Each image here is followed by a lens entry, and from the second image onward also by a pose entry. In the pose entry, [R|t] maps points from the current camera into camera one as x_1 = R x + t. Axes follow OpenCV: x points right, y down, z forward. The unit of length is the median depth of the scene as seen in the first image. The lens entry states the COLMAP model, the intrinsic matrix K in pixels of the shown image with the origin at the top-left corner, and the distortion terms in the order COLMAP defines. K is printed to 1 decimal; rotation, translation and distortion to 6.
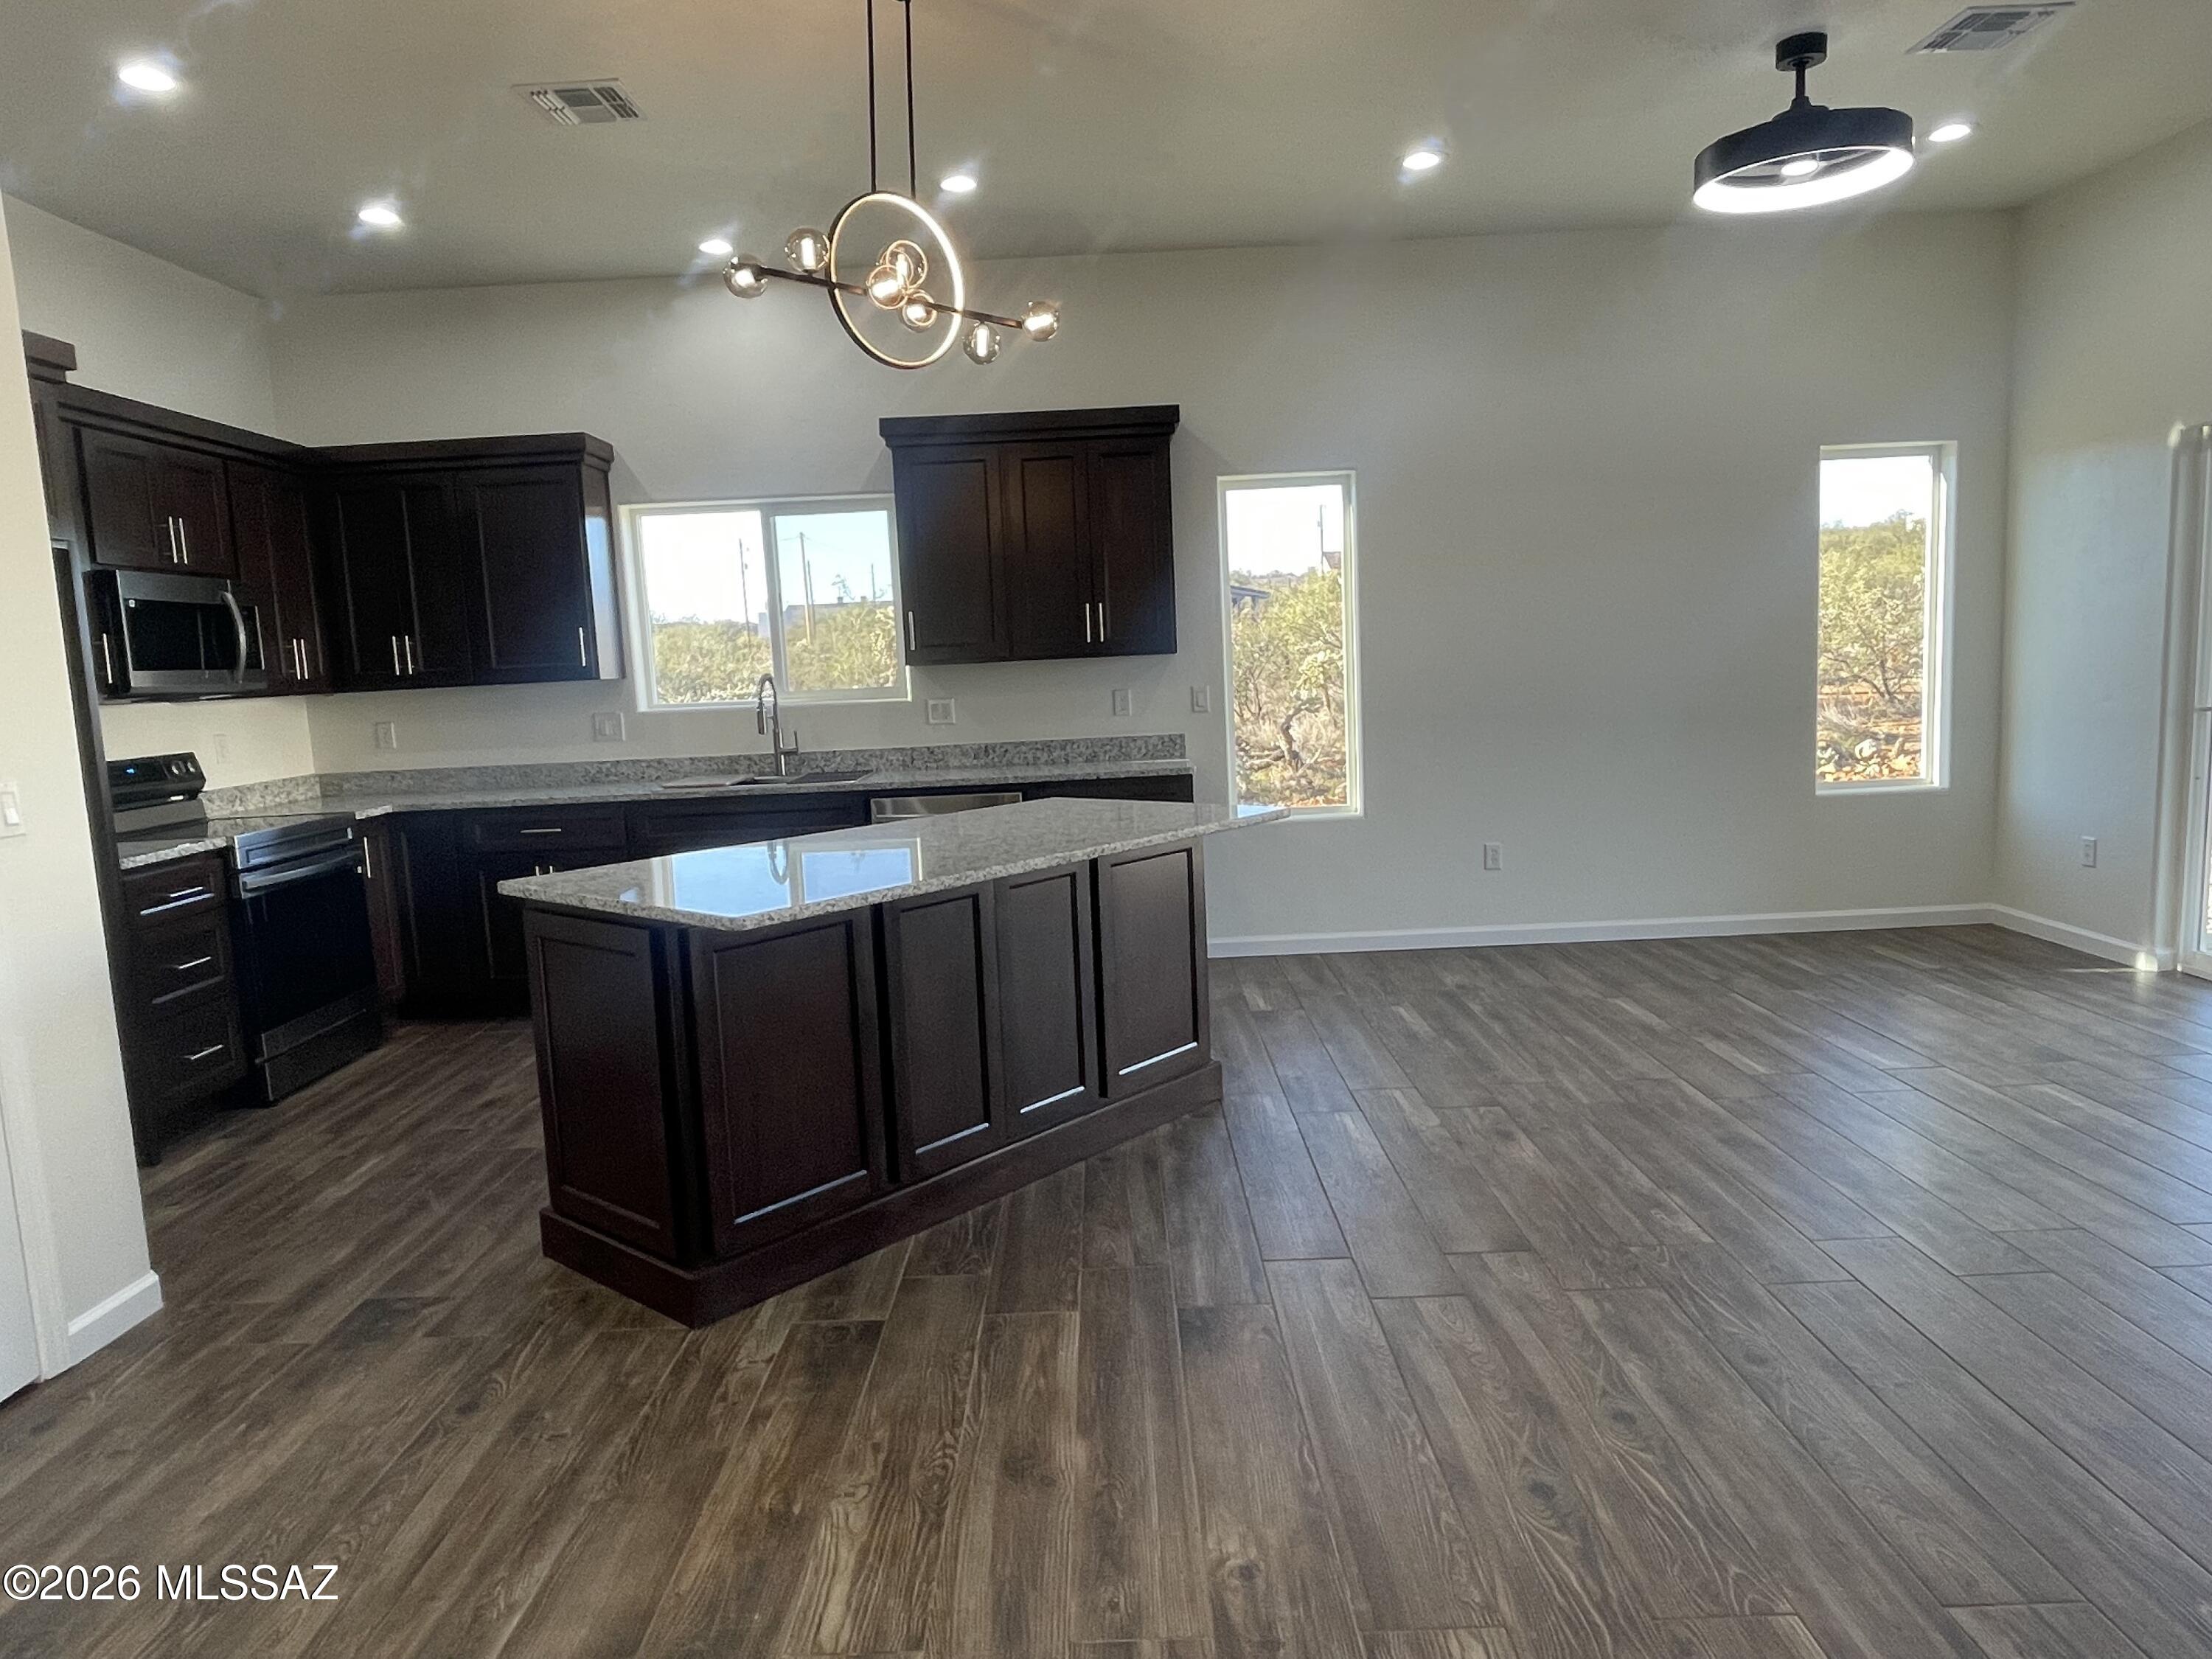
lens RADIAL K [[1401.6, 0, 1106.0], [0, 1401.6, 829.5], [0, 0, 1]] dist [-0.001629, -0.000485]
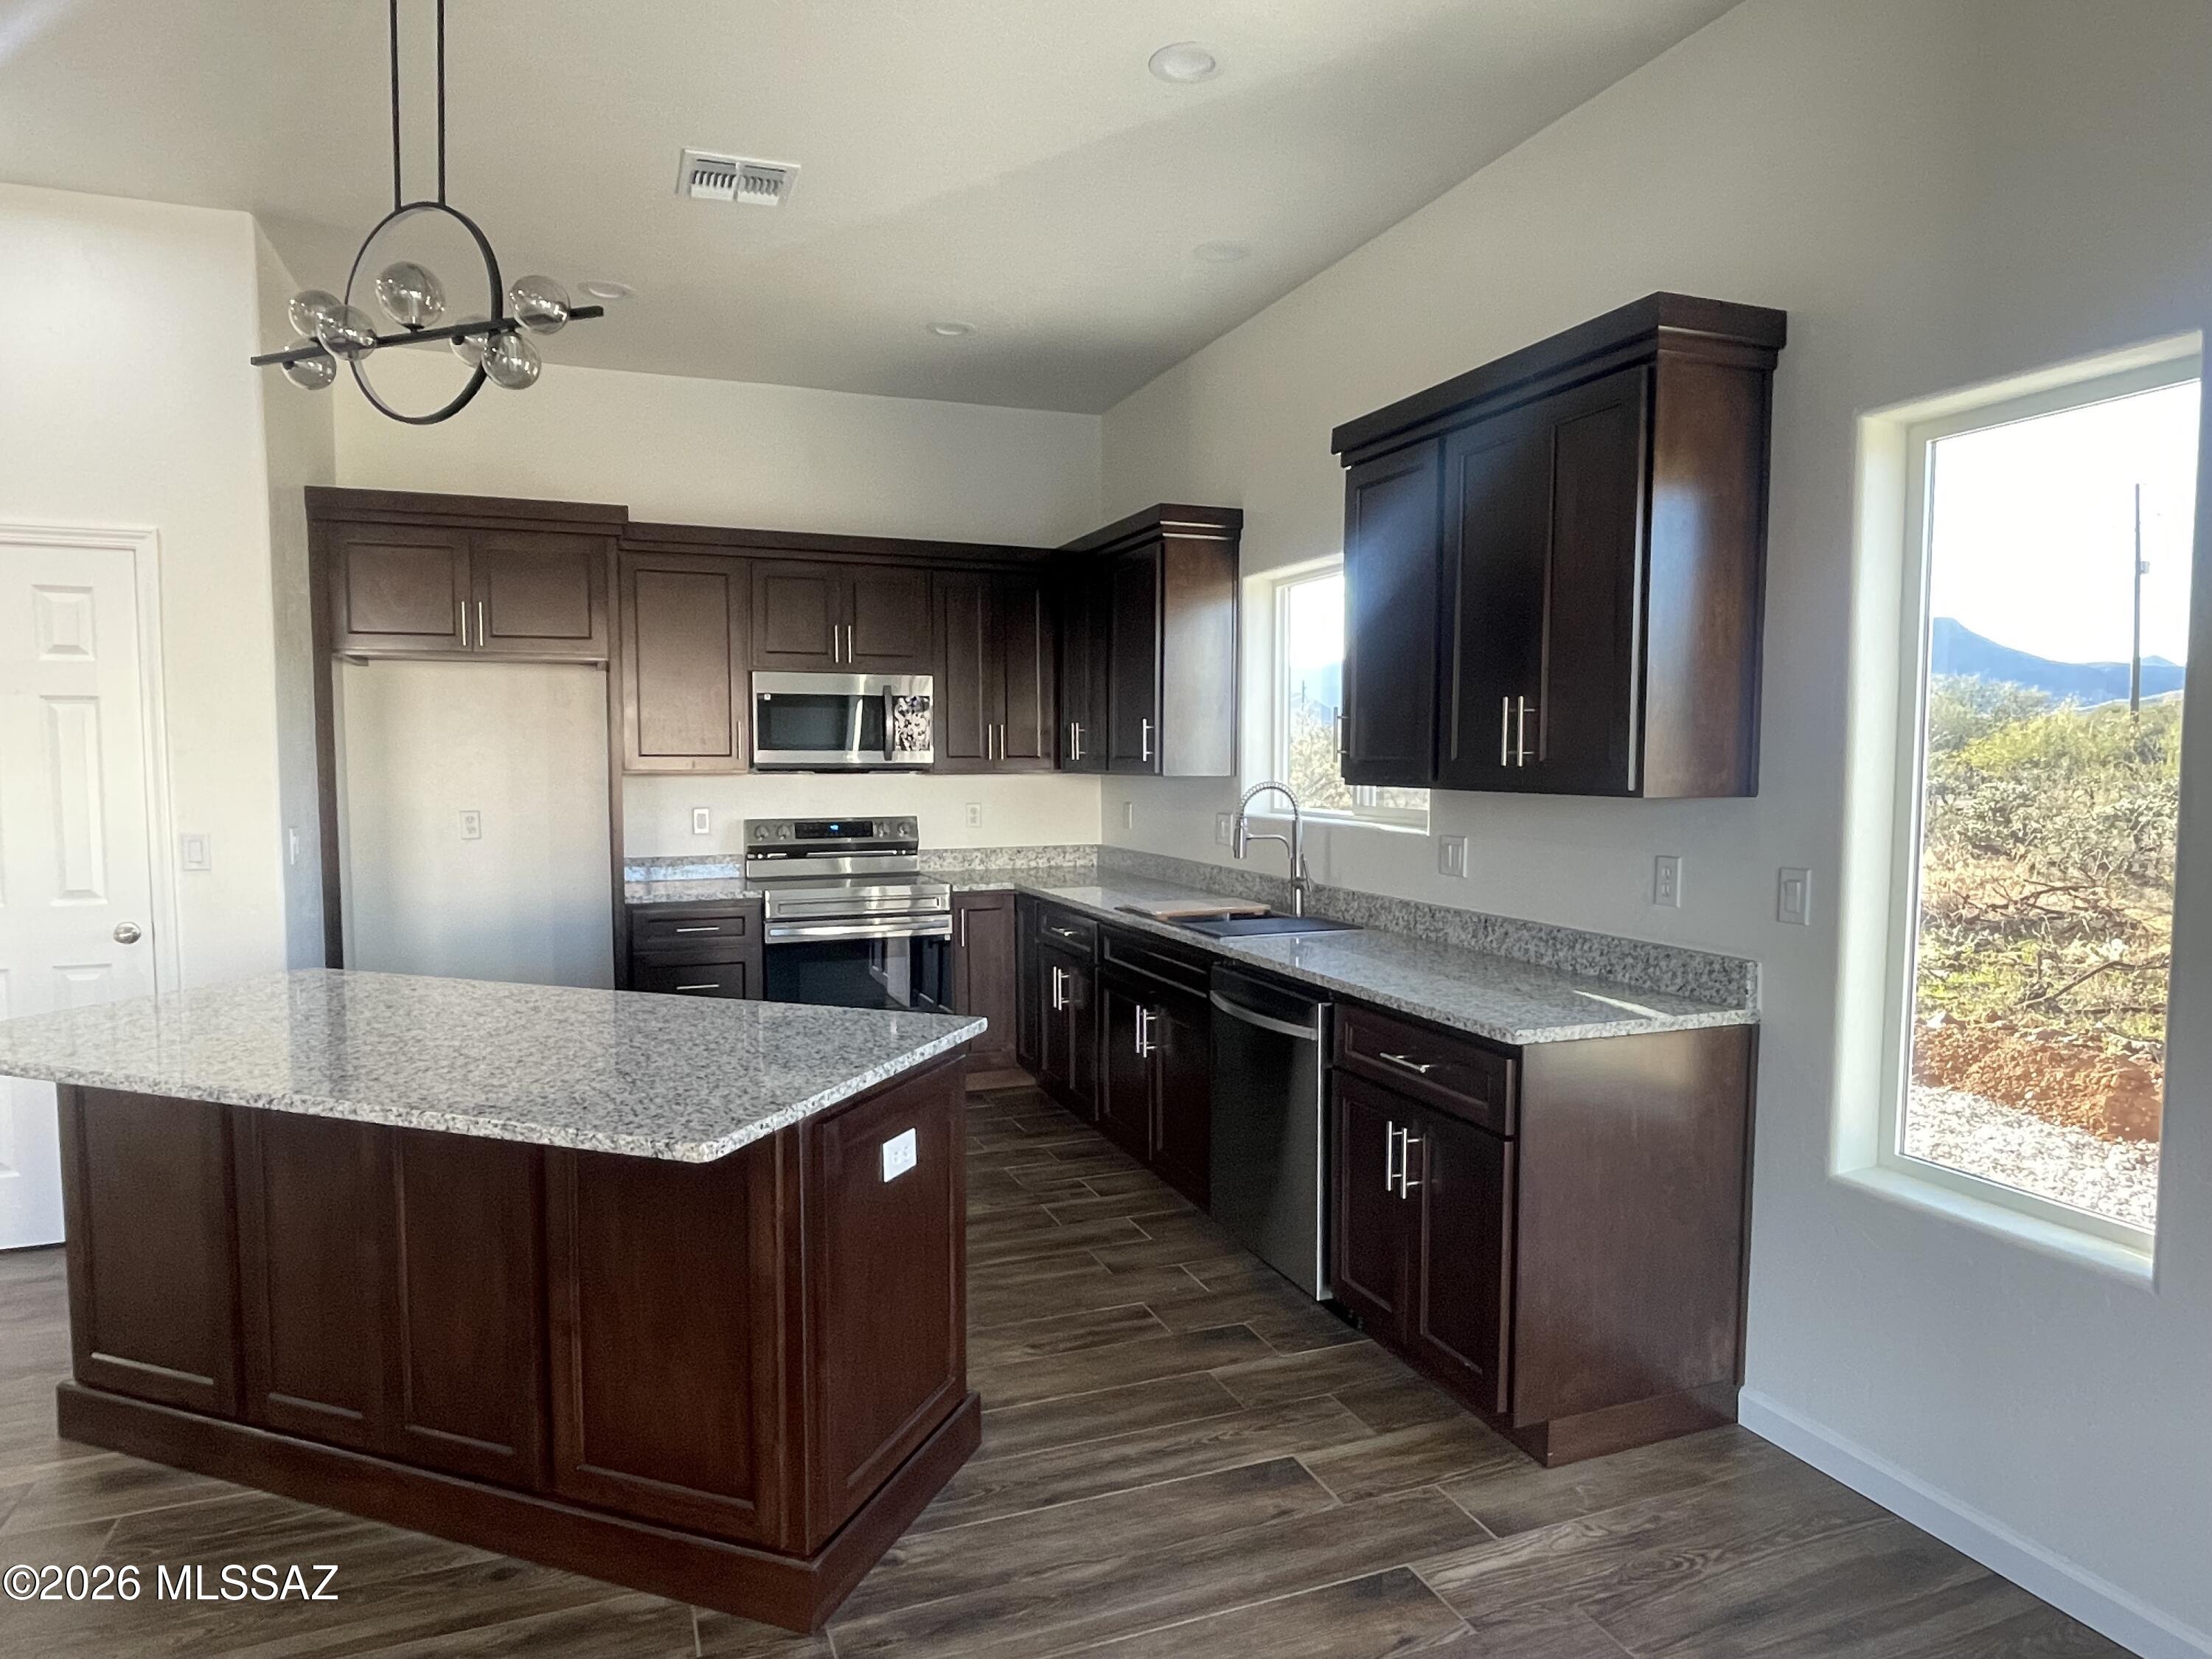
lens RADIAL K [[1345.5, 0, 1106.0], [0, 1345.5, 829.5], [0, 0, 1]] dist [-0.005537, -0.003029]
pose [[0.355663, 0.101118, -0.929128, 0.431106], [-0.127896, 0.990044, 0.058790, -0.120625], [0.925822, 0.097922, 0.365054, 0.668930]]
